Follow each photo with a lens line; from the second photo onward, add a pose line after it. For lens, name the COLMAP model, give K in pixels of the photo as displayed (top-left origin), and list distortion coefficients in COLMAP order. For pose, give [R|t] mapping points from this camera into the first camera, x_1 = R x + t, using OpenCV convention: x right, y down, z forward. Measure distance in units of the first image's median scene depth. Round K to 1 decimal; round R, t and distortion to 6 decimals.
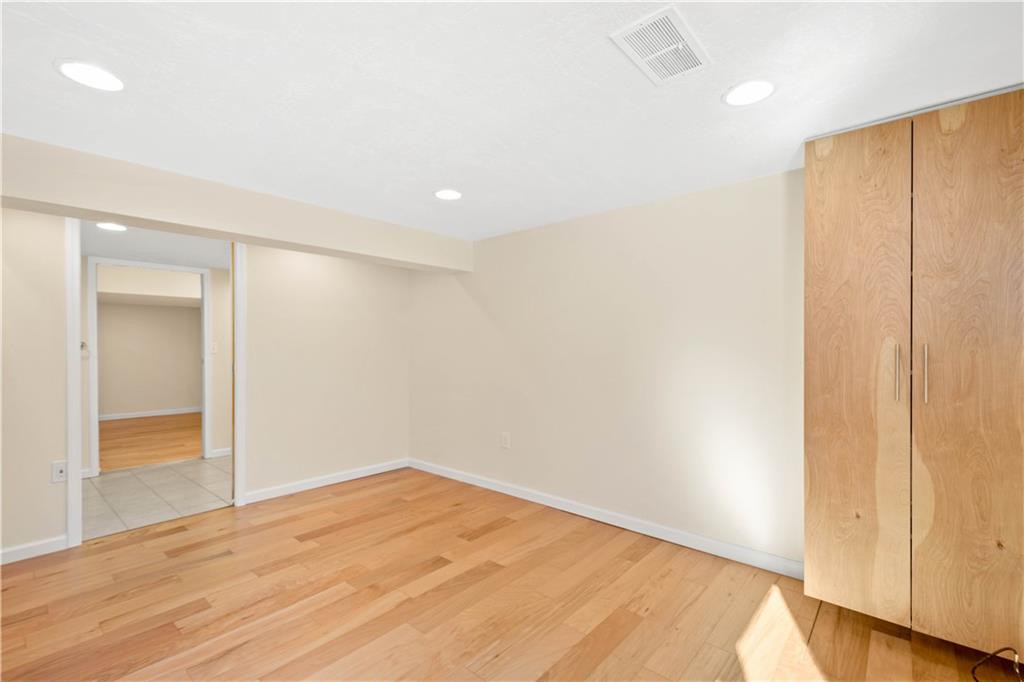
lens RADIAL K [[455.9, 0, 508.2], [0, 455.9, 344.7], [0, 0, 1]] dist [0.002248, -0.000920]
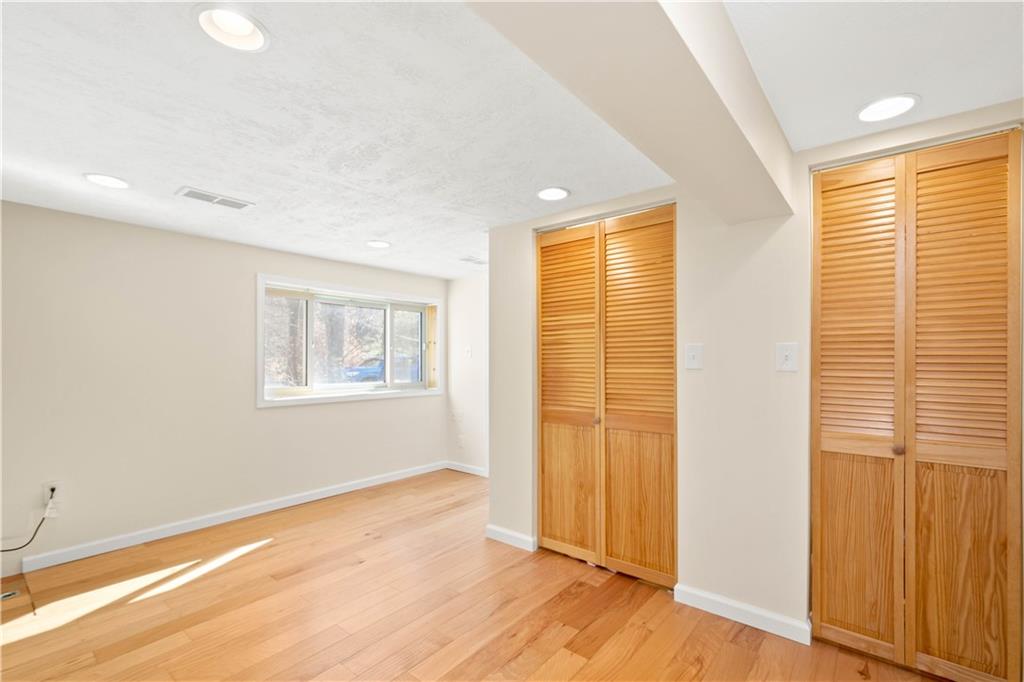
lens RADIAL K [[455.9, 0, 499.2], [0, 455.9, 358.1], [0, 0, 1]] dist [0.002248, -0.000920]
pose [[-0.999950, 0.004022, -0.009138, -0.497561], [0.004076, 0.999974, -0.005921, 0.003131], [0.009114, -0.005958, -0.999941, 1.843433]]
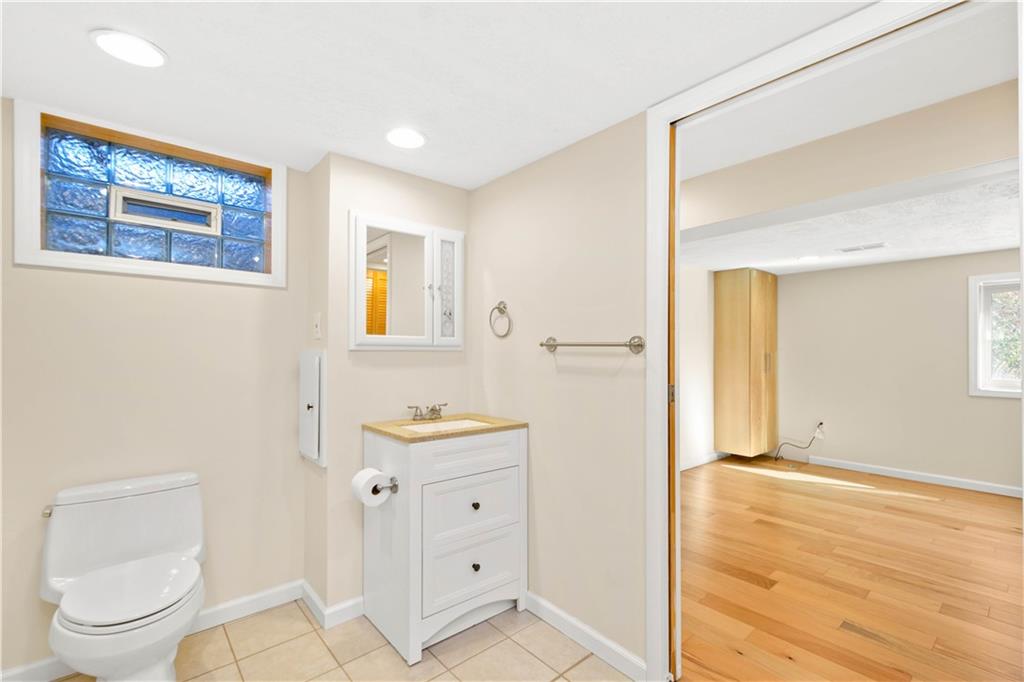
lens RADIAL K [[455.9, 0, 511.7], [0, 455.9, 344.2], [0, 0, 1]] dist [0.002248, -0.000920]
pose [[0.151970, 0.014893, 0.988273, -1.779039], [-0.009585, 0.999862, -0.013594, 0.004417], [-0.988339, -0.007407, 0.152091, 1.756807]]
